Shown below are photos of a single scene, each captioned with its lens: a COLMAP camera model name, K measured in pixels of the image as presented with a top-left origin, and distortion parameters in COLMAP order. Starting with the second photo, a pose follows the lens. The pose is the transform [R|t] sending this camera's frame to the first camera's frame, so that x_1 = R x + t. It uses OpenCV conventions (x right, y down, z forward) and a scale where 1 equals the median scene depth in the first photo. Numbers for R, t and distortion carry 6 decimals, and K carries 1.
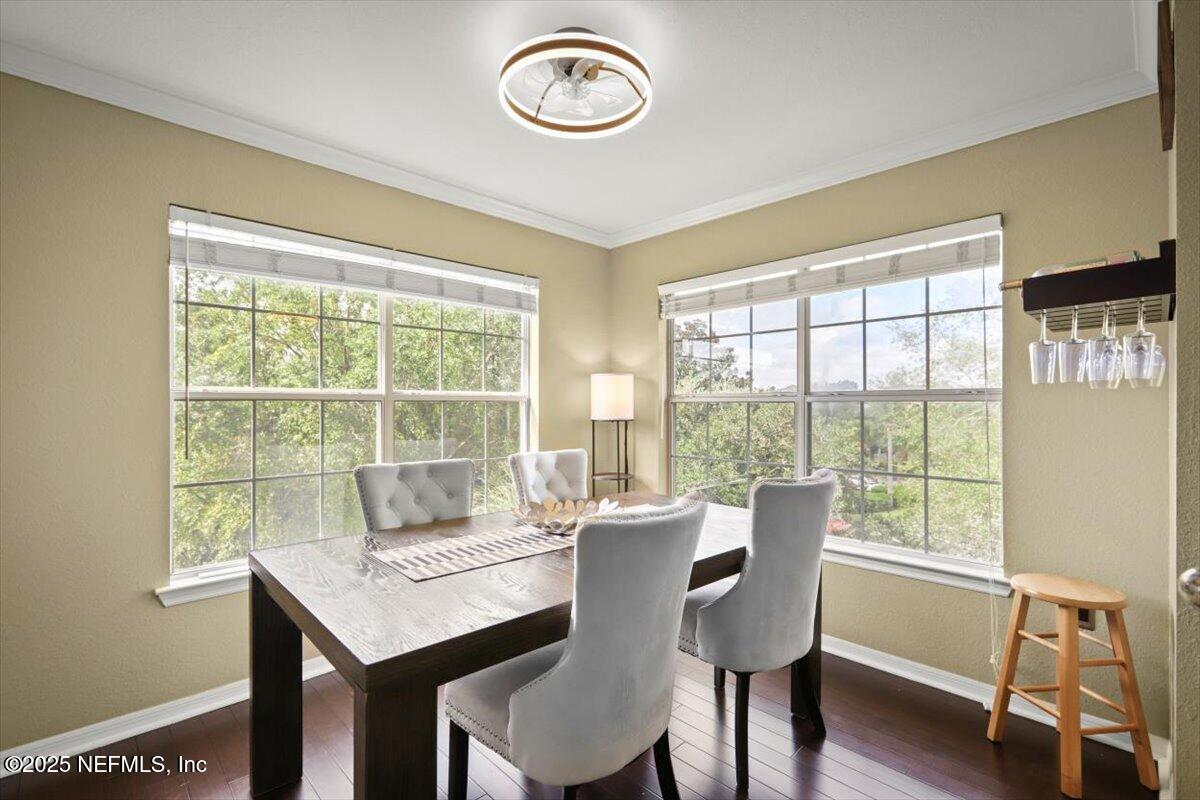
lens RADIAL K [[547.0, 0, 609.4], [0, 547.0, 398.7], [0, 0, 1]] dist [0.004951, 0.000180]
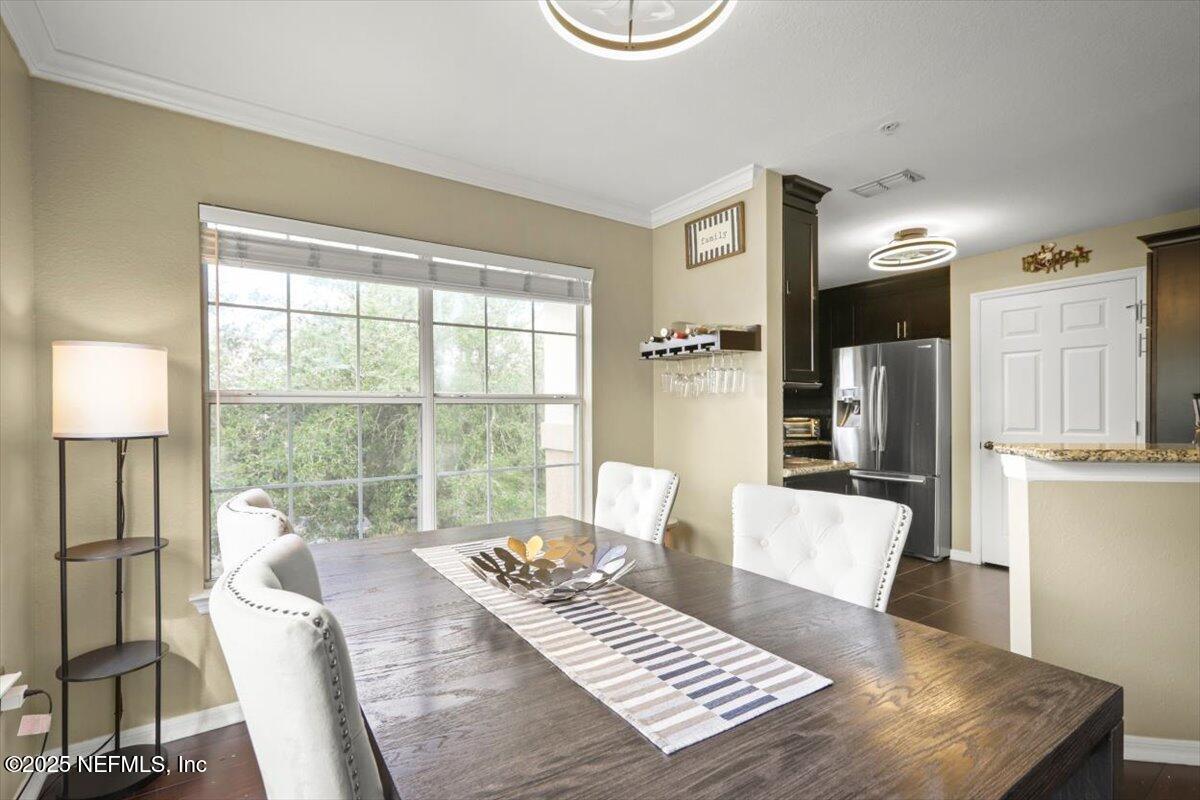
lens RADIAL K [[547.0, 0, 591.2], [0, 547.0, 415.4], [0, 0, 1]] dist [0.004951, 0.000180]
pose [[0.170228, -0.012169, 0.985329, -0.509718], [-0.002438, 0.999915, 0.012770, 0.012831], [-0.985402, -0.004576, 0.170184, 0.591515]]
